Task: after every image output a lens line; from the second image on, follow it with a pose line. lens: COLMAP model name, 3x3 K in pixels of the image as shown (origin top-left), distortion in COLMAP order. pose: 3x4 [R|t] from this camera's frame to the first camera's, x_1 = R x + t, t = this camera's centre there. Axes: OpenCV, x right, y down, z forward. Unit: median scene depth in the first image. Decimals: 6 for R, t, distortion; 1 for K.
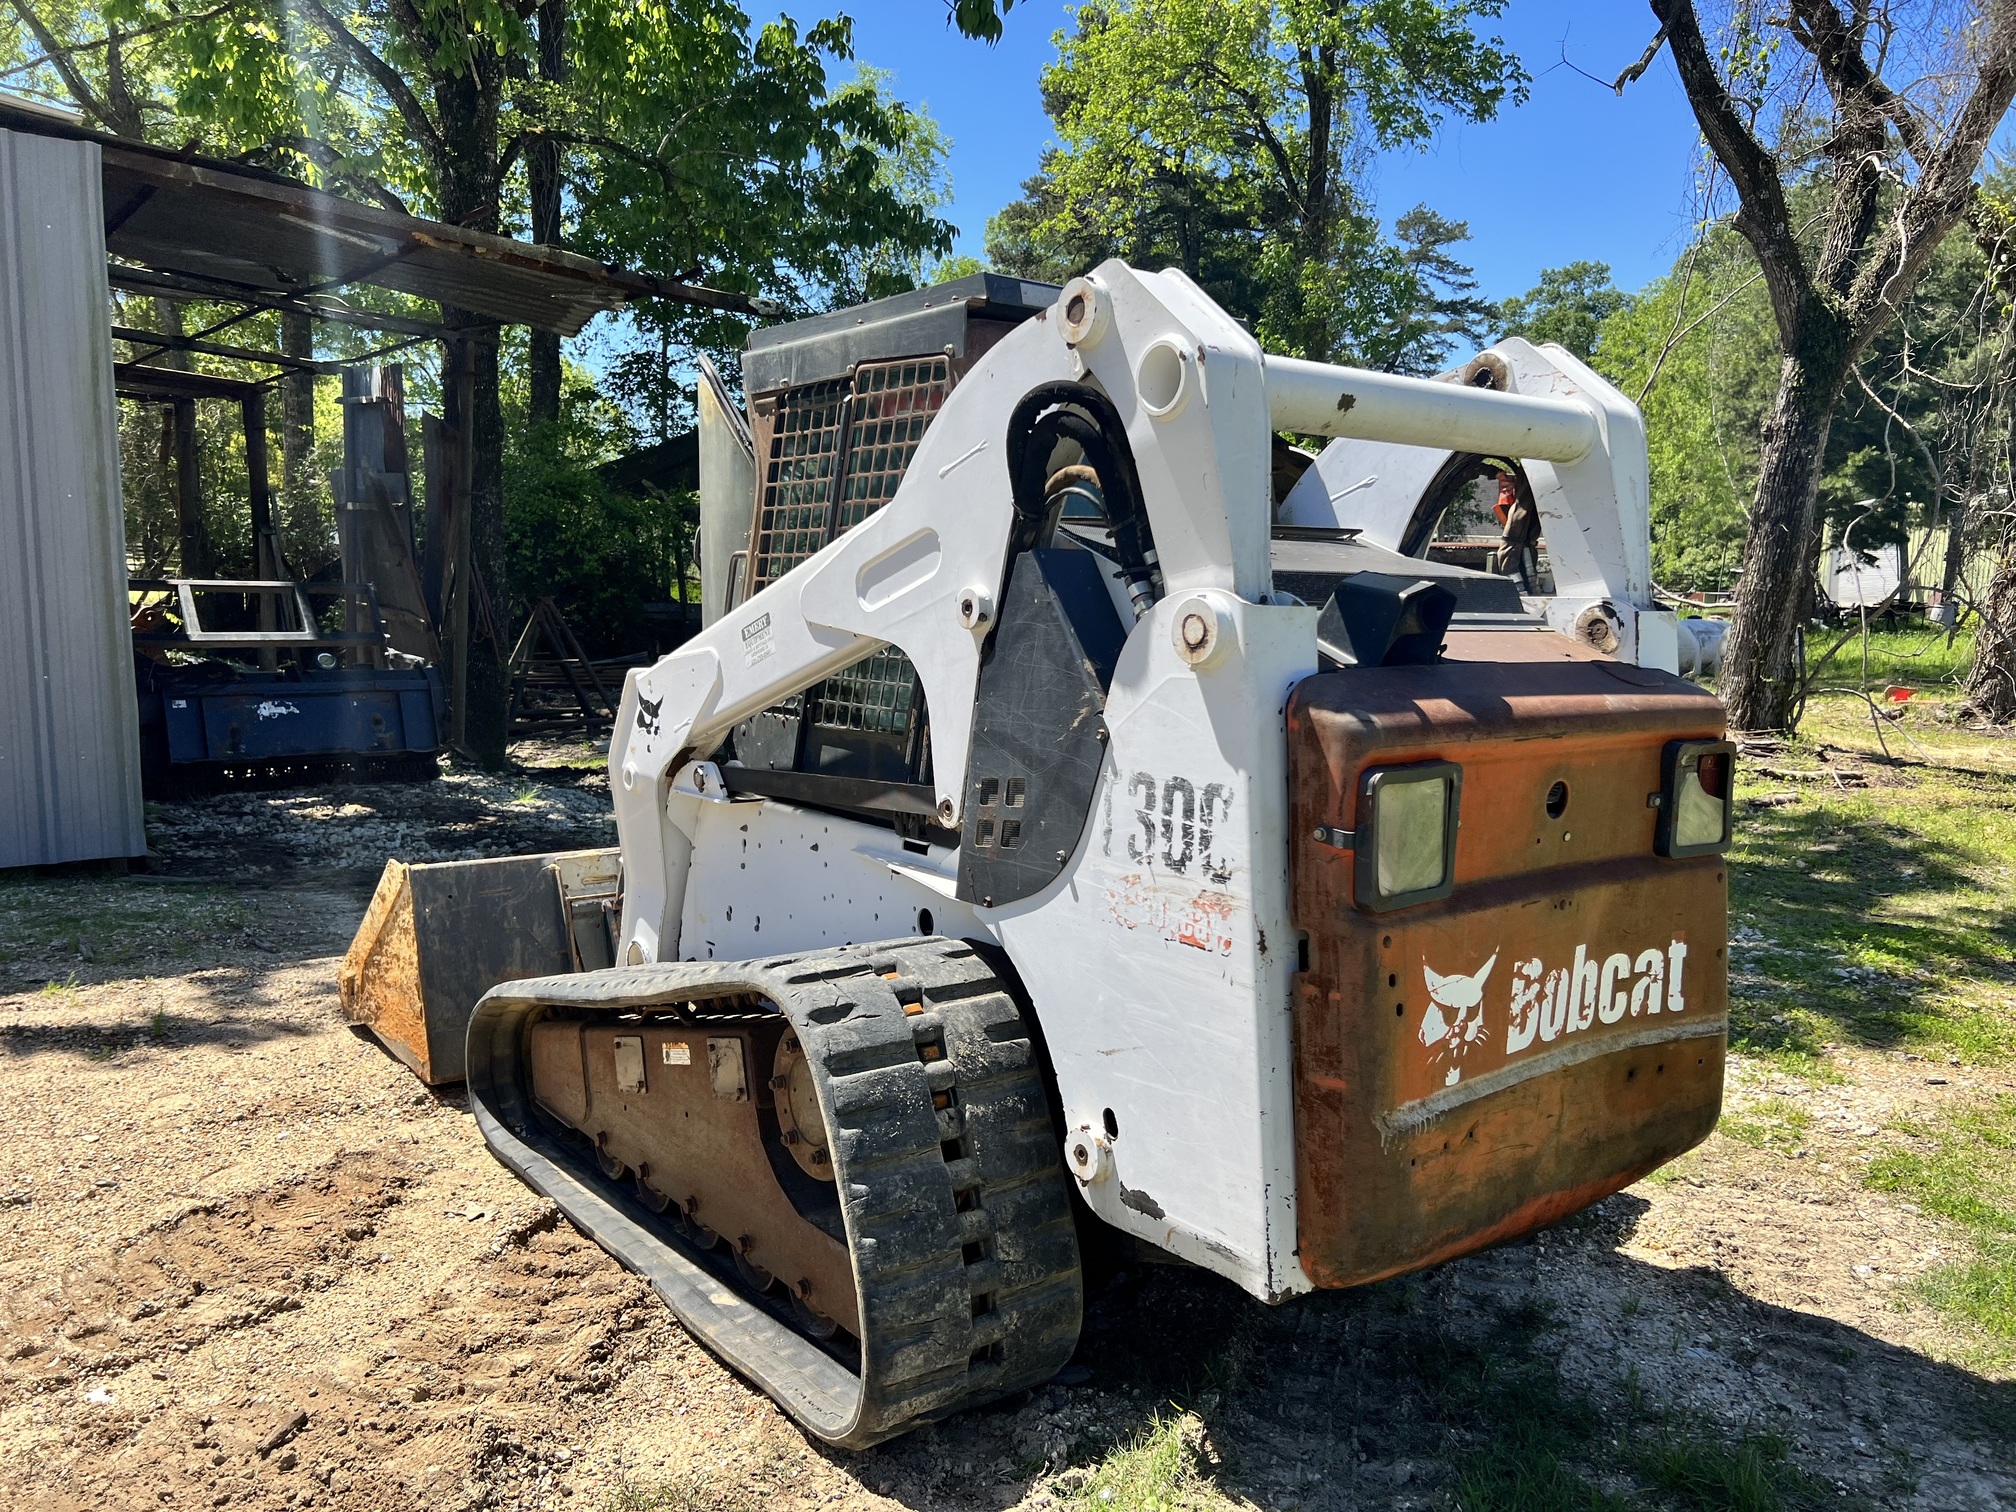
lens RADIAL K [[1522.8, 0, 1018.5], [0, 1522.8, 756.3], [0, 0, 1]] dist [0.058633, -0.069460]
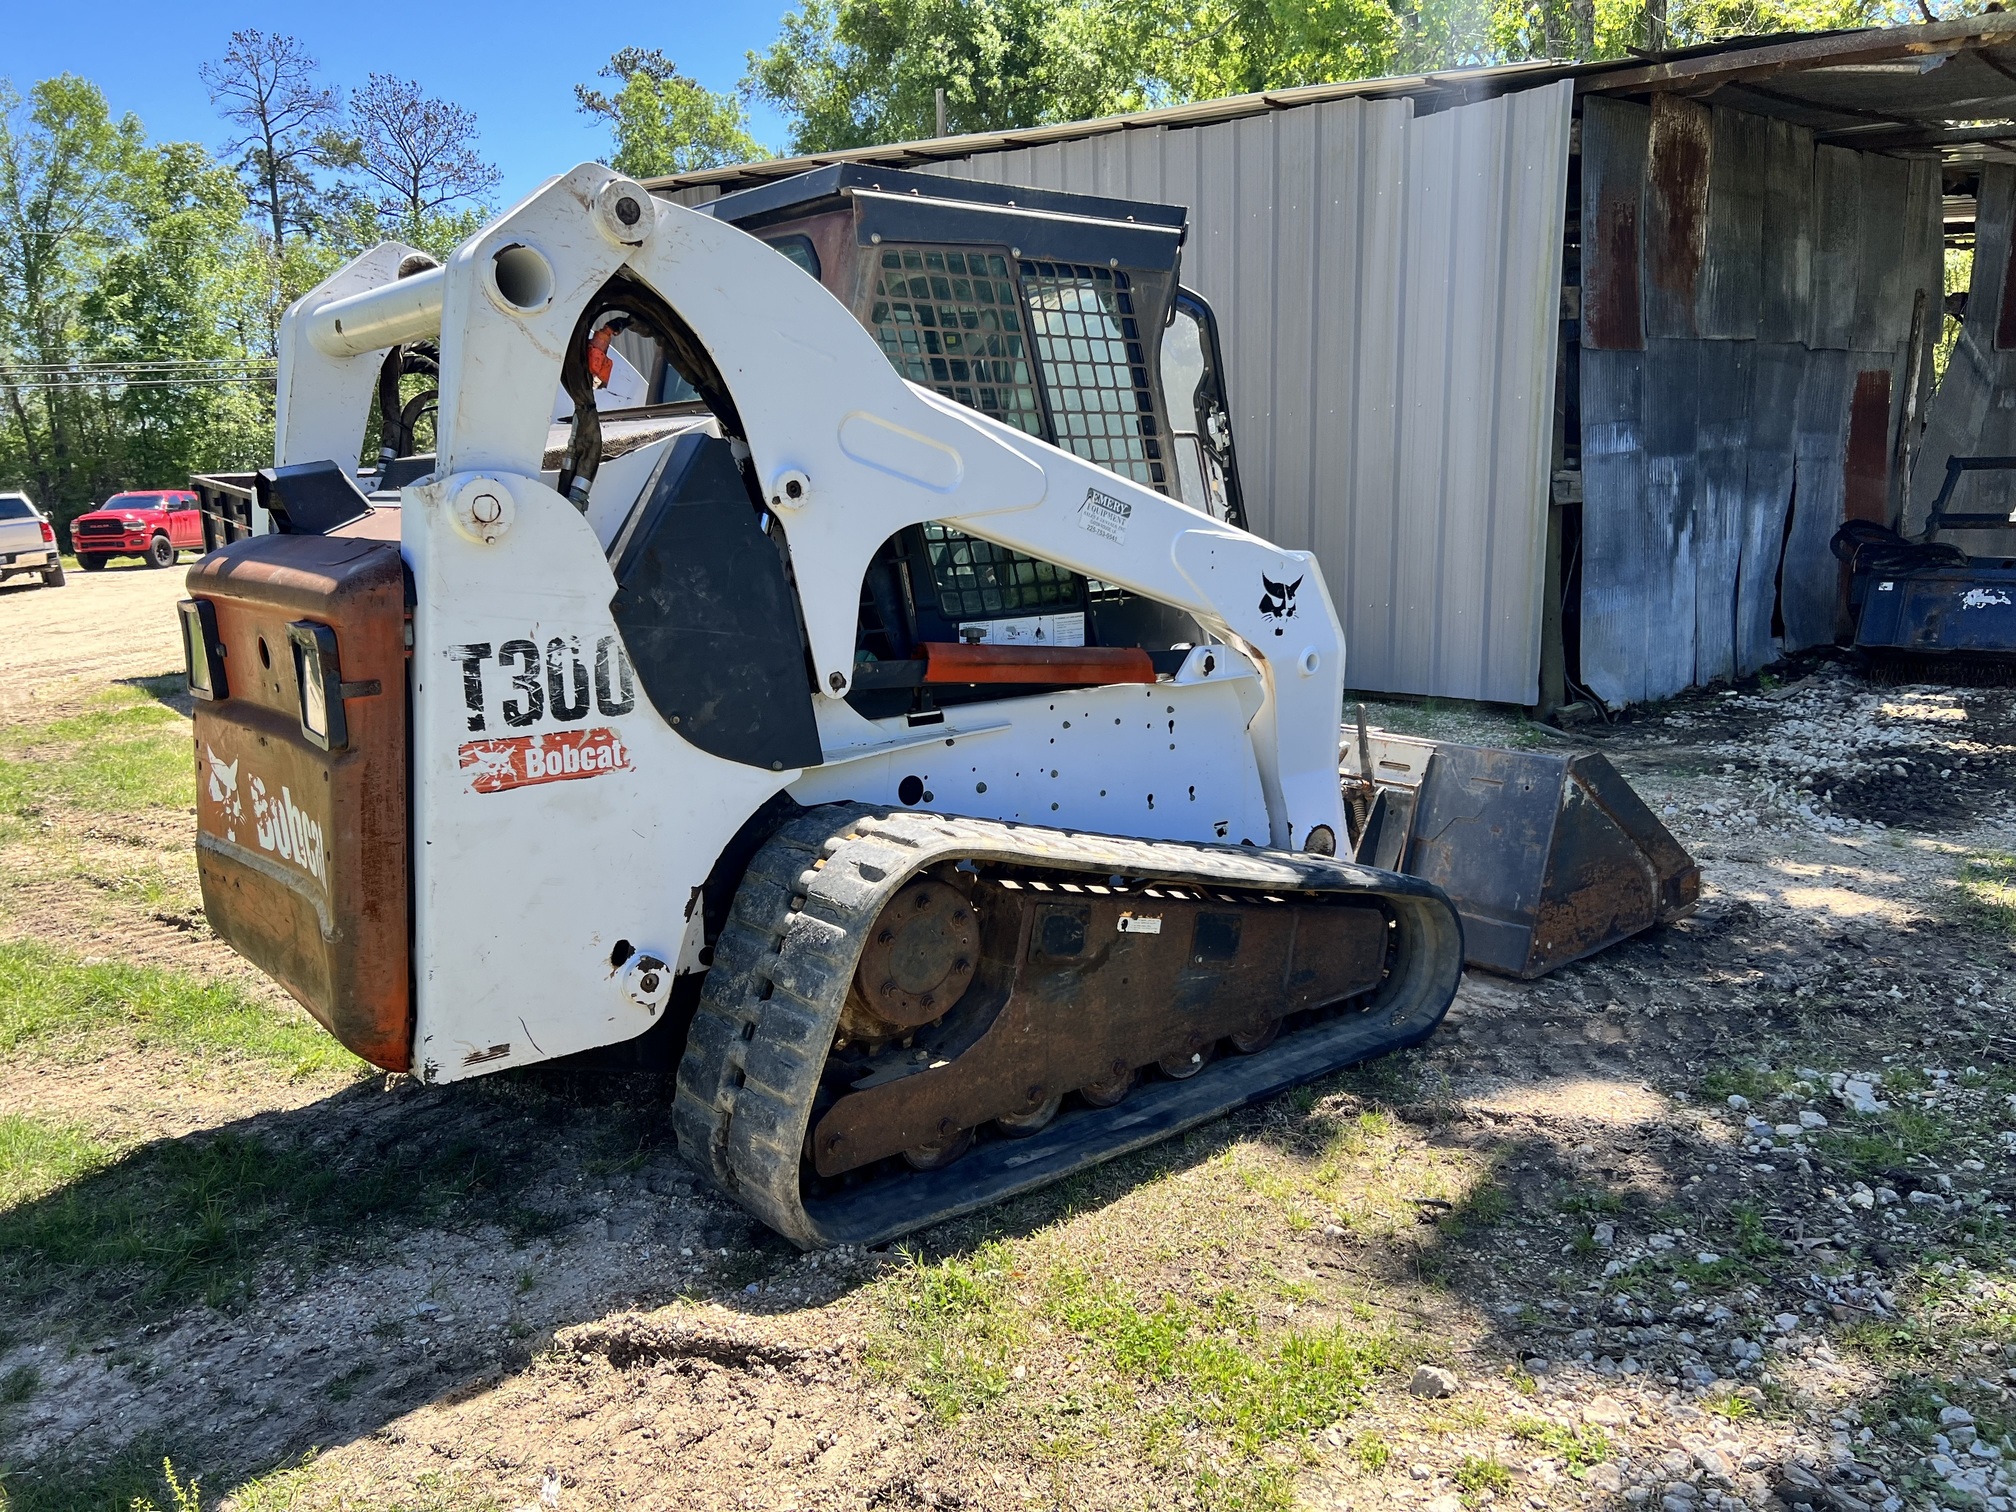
lens RADIAL K [[1522.8, 0, 1018.9], [0, 1522.8, 740.8], [0, 0, 1]] dist [0.058633, -0.069460]
pose [[0.019127, 0.148868, -0.988672, 1.396317], [-0.082321, 0.985730, 0.146832, -0.114318], [0.996422, 0.078580, 0.031108, 1.397929]]
